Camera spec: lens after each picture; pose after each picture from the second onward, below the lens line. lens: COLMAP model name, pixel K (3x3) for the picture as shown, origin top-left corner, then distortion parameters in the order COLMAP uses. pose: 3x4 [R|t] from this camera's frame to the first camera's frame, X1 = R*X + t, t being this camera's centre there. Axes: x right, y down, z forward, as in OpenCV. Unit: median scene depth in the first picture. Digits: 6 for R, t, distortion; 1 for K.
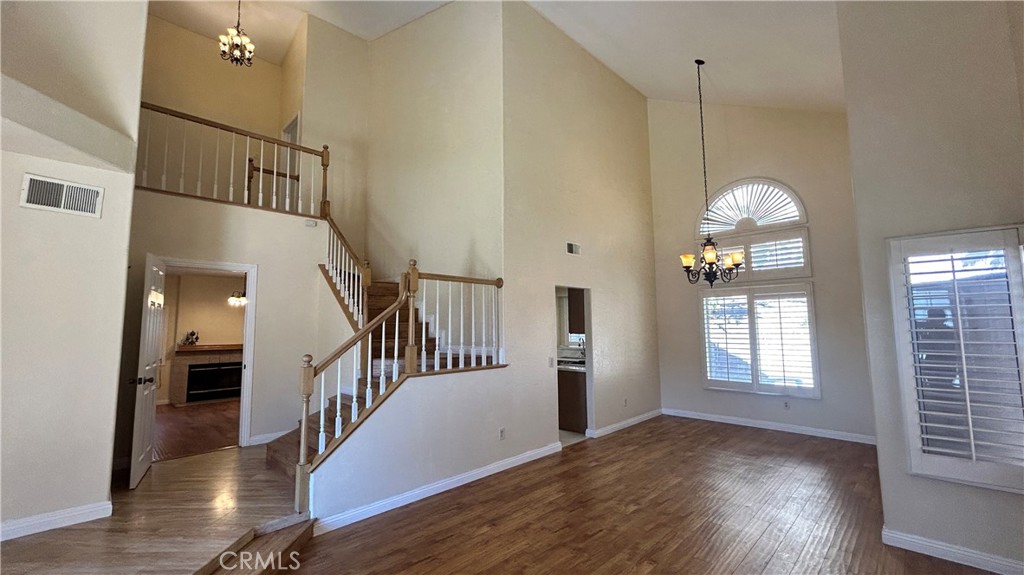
lens RADIAL K [[415.7, 0, 509.8], [0, 415.7, 287.9], [0, 0, 1]] dist [0.004207, 0.001148]
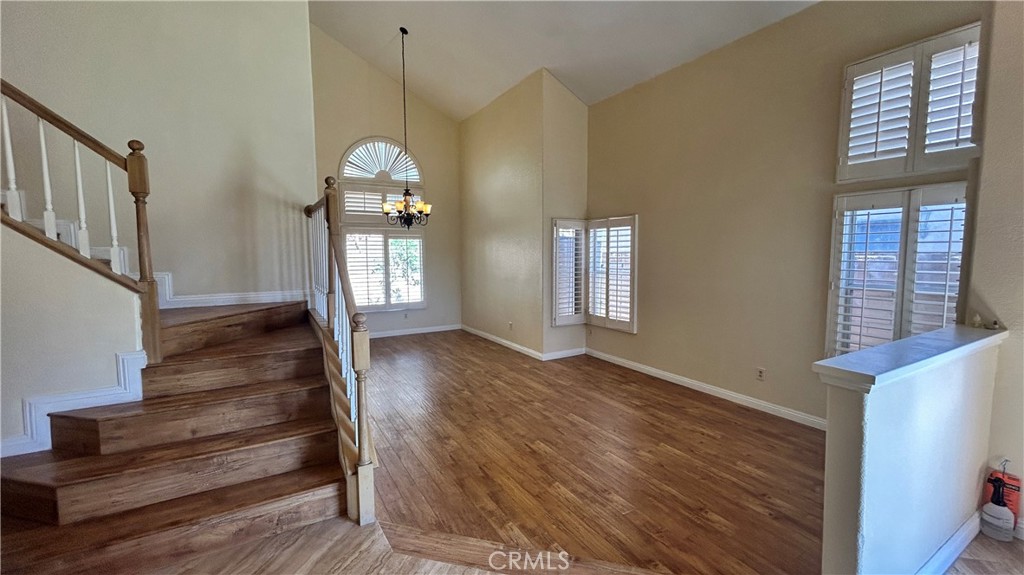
lens RADIAL K [[415.7, 0, 509.9], [0, 415.7, 283.6], [0, 0, 1]] dist [0.004207, 0.001148]
pose [[0.264043, -0.069886, 0.961976, -1.075678], [-0.086259, 0.991664, 0.095720, 0.019347], [-0.960646, -0.108253, 0.255814, 0.586223]]
